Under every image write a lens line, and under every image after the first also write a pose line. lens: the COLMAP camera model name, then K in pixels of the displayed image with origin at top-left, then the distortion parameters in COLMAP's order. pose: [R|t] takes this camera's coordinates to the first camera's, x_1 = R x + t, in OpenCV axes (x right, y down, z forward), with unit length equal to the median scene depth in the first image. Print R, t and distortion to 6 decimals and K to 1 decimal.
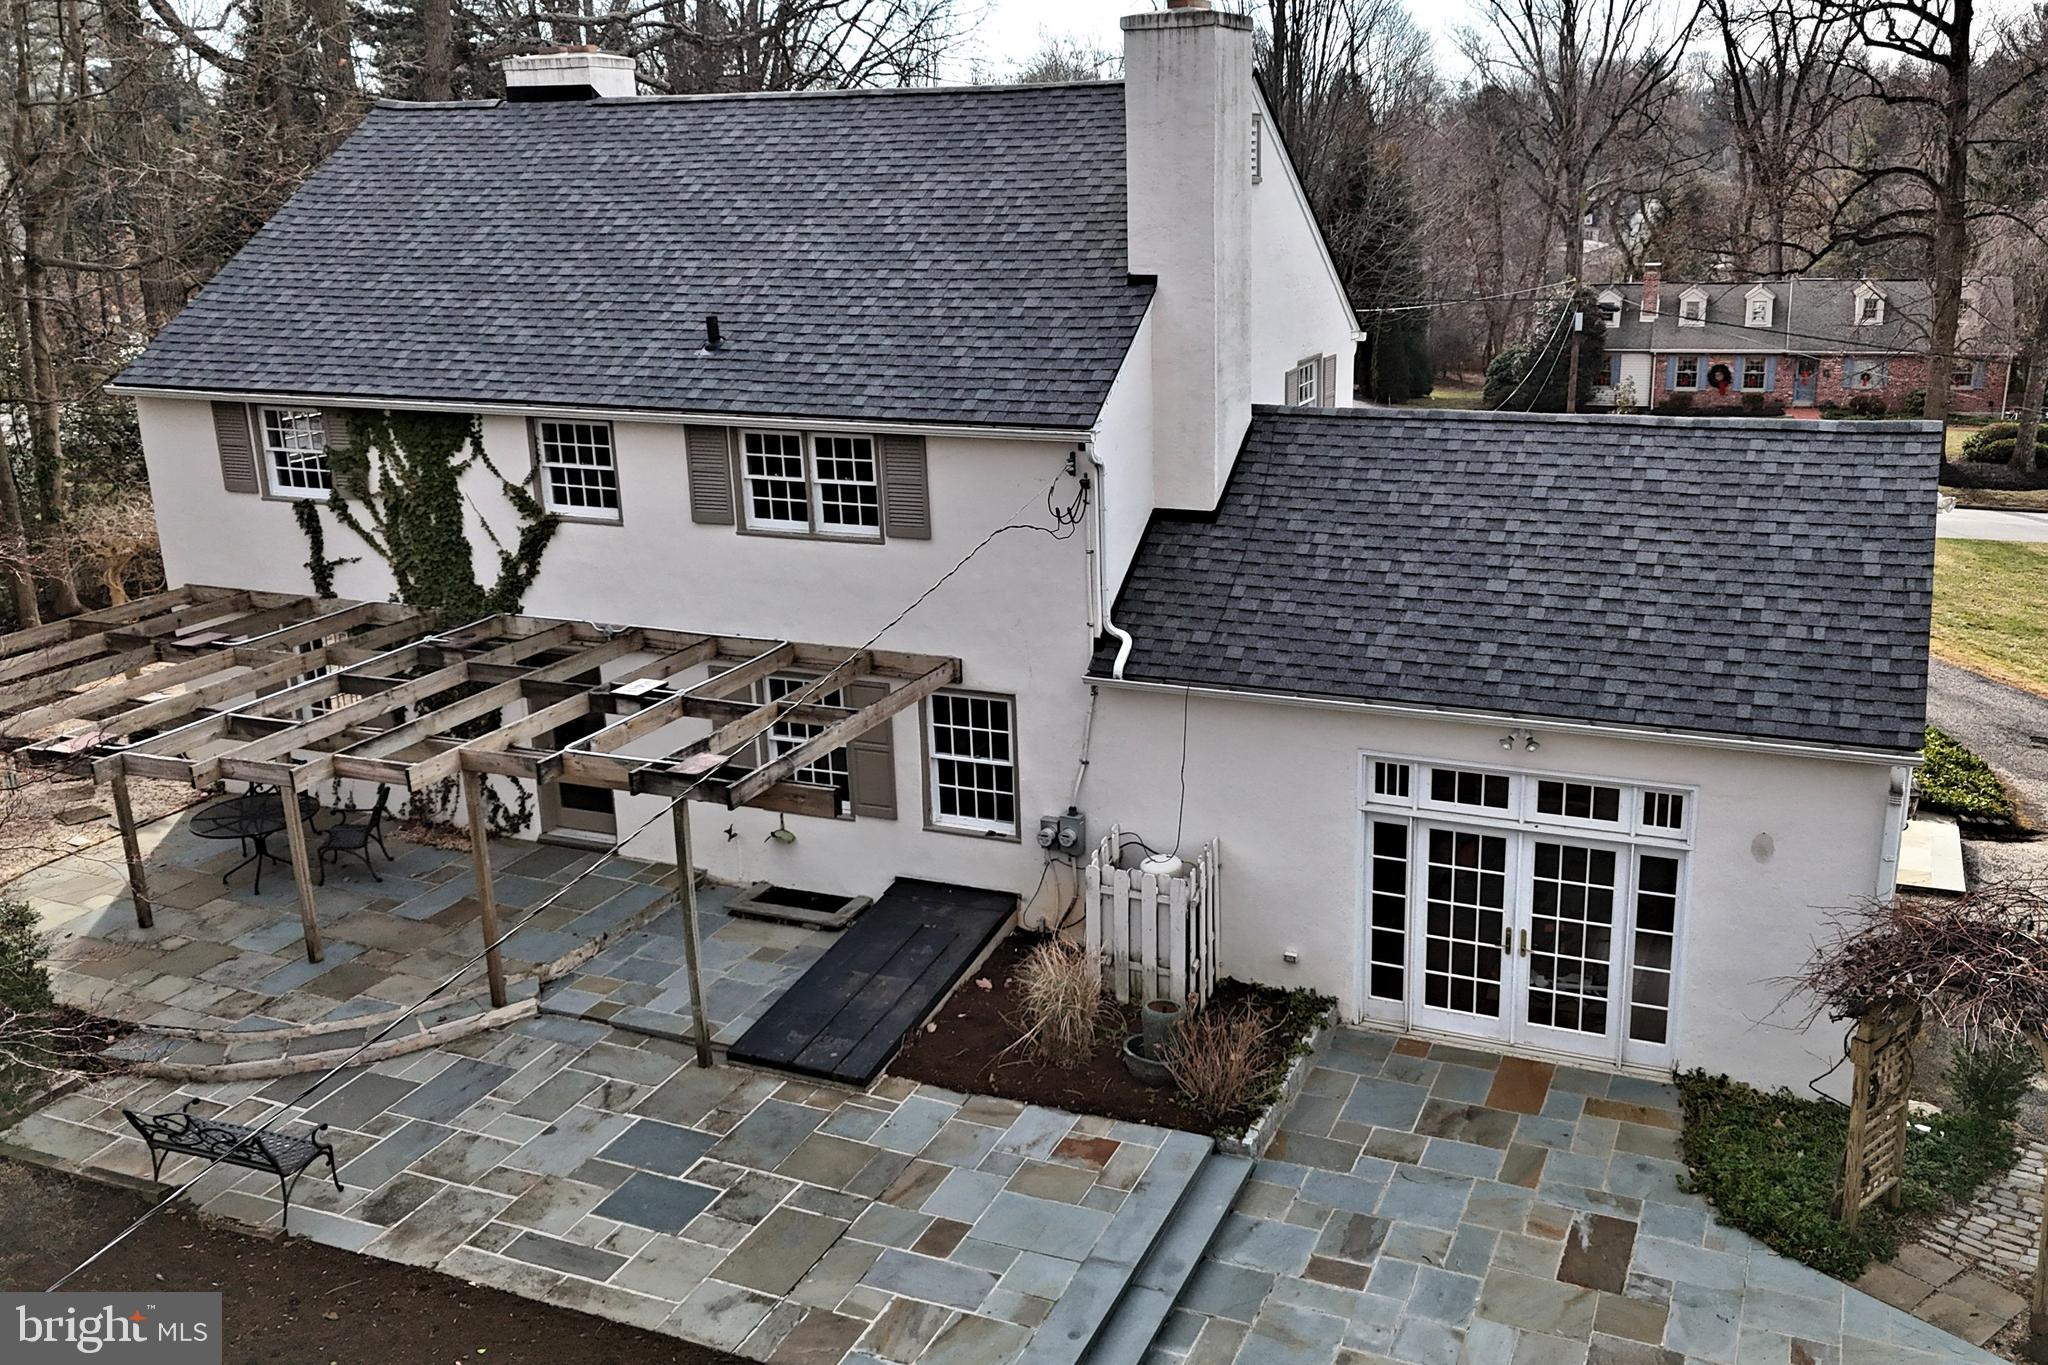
lens RADIAL K [[1722.1, 0, 1024.0], [0, 1722.1, 682.5], [0, 0, 1]] dist [-0.120259, 0.002079]
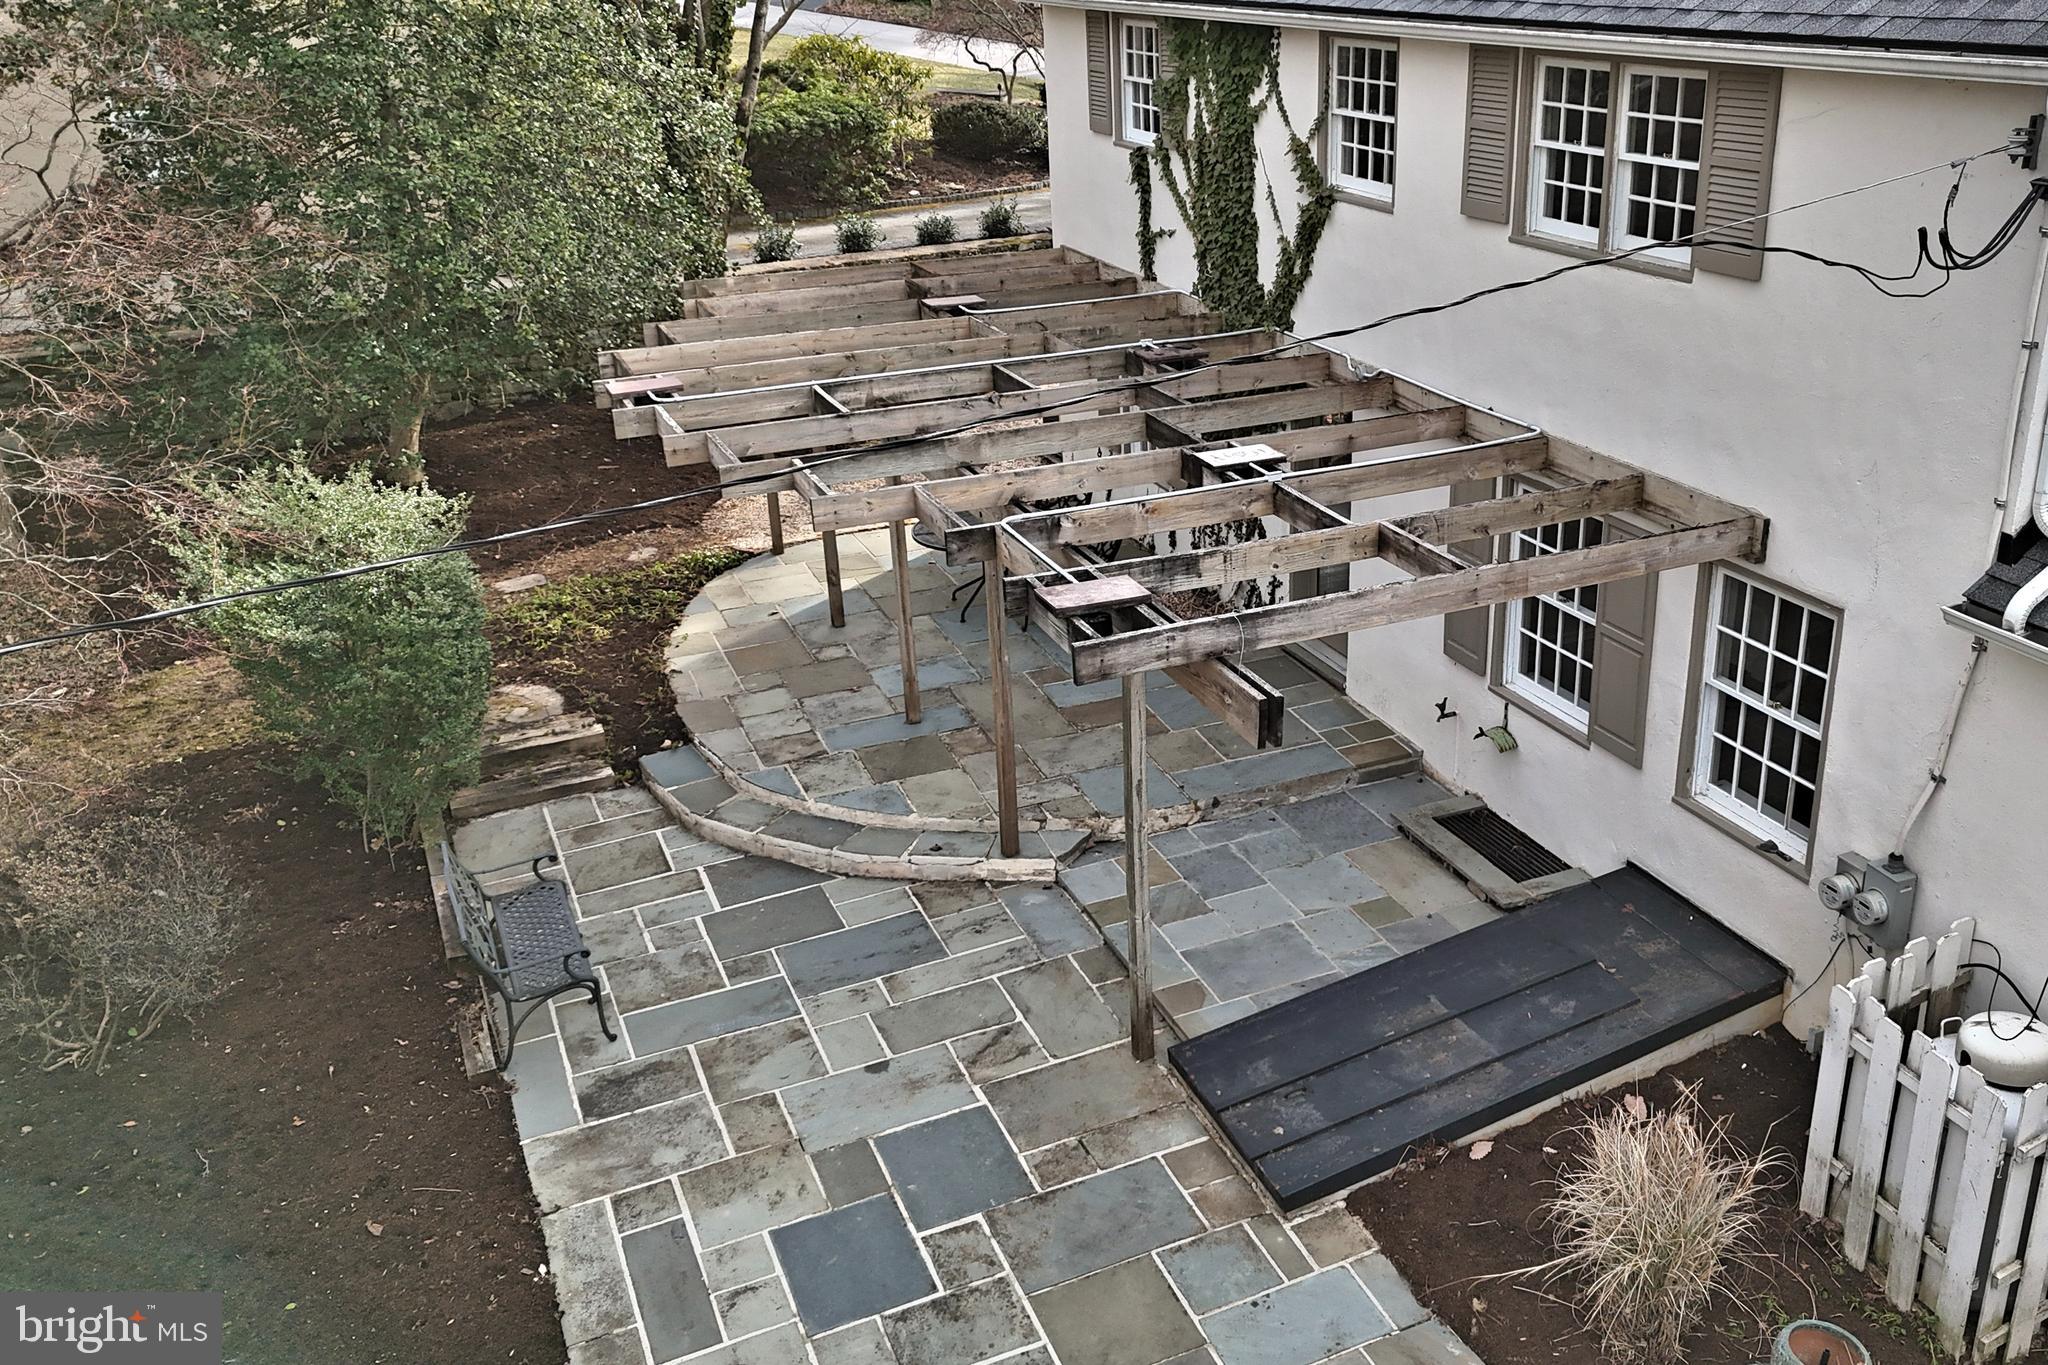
lens RADIAL K [[1827.5, 0, 977.1], [0, 1827.5, 680.0], [0, 0, 1]] dist [0.081911, -0.160581]
pose [[0.756778, 0.266474, -0.596891, 0.120185], [-0.186917, 0.963224, 0.193033, -0.027694], [0.626378, -0.034514, 0.778755, 0.370583]]
